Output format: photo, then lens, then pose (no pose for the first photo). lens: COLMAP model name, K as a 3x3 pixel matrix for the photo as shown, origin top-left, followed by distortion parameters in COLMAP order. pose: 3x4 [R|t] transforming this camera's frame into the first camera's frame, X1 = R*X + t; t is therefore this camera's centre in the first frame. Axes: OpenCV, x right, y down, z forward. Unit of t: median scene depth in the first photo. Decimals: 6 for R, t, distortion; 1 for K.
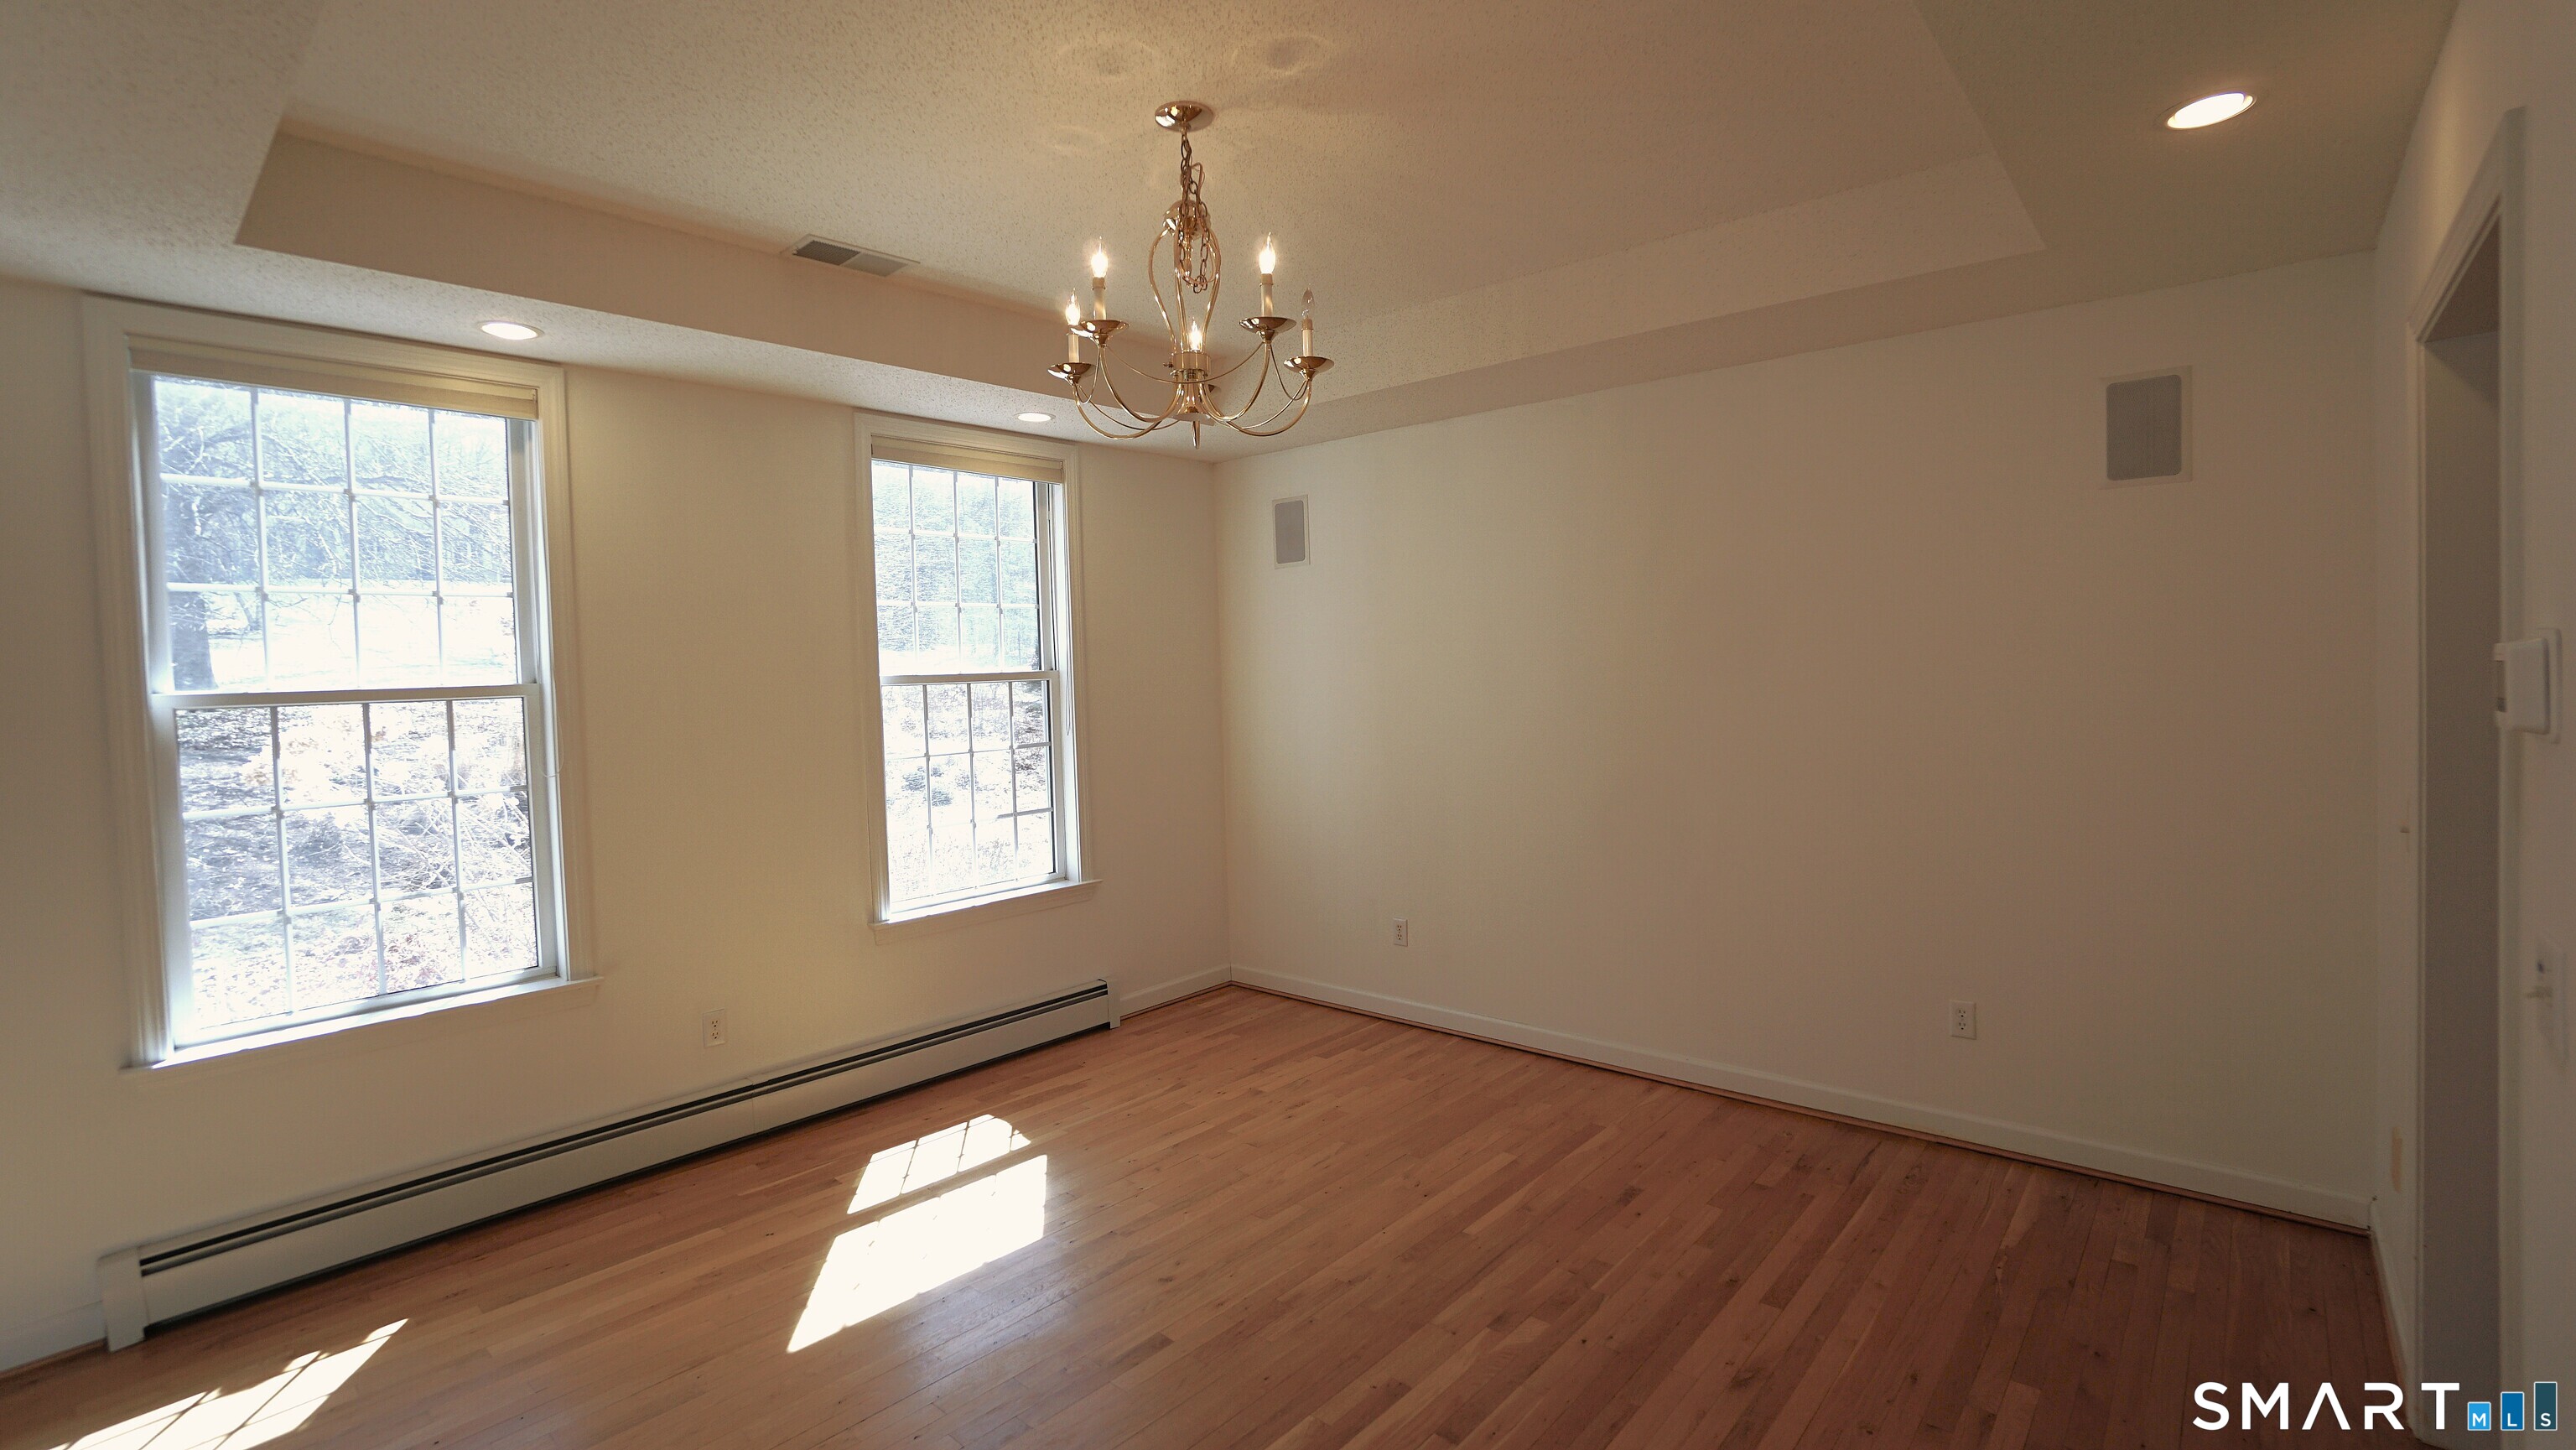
lens RADIAL K [[1142.6, 0, 1295.6], [0, 1142.6, 736.0], [0, 0, 1]] dist [-0.013268, 0.003399]
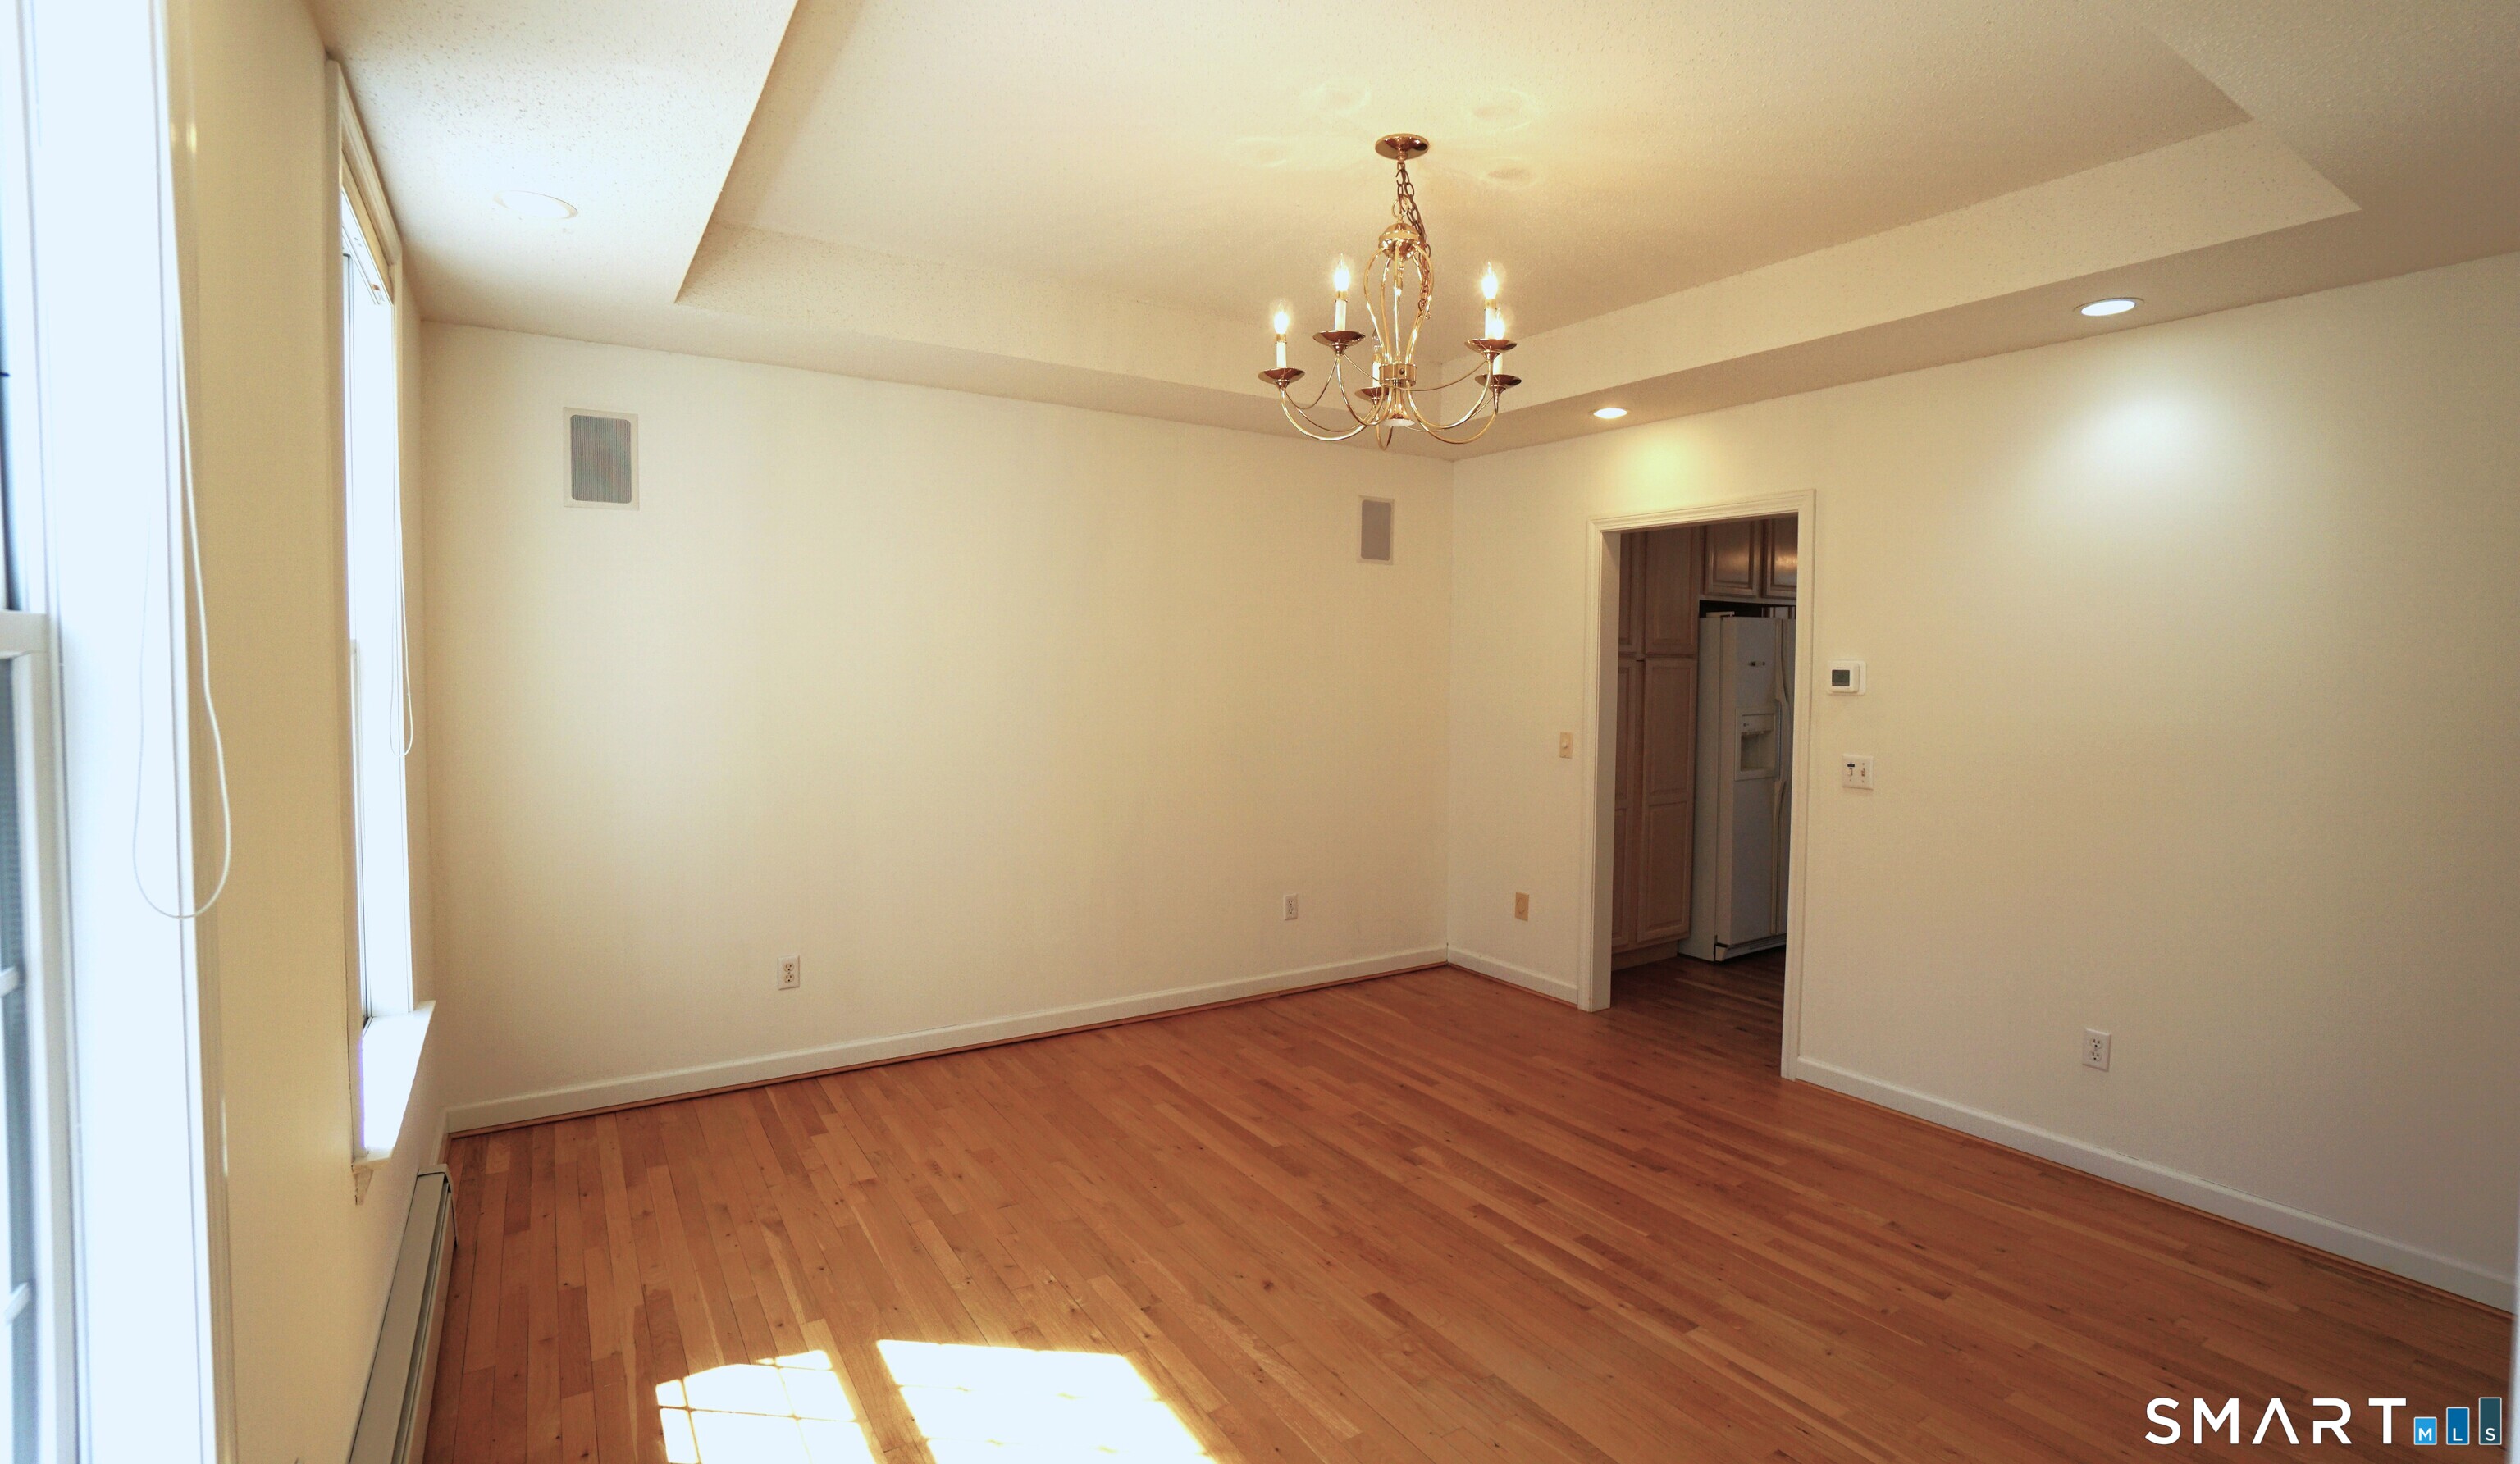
lens RADIAL K [[1133.9, 0, 1265.6], [0, 1133.9, 732.6], [0, 0, 1]] dist [-0.005213, -0.000136]
pose [[0.243308, -0.012467, 0.969869, -0.802600], [0.024721, 0.999672, 0.006649, -0.003201], [-0.969634, 0.022358, 0.243537, 0.575680]]
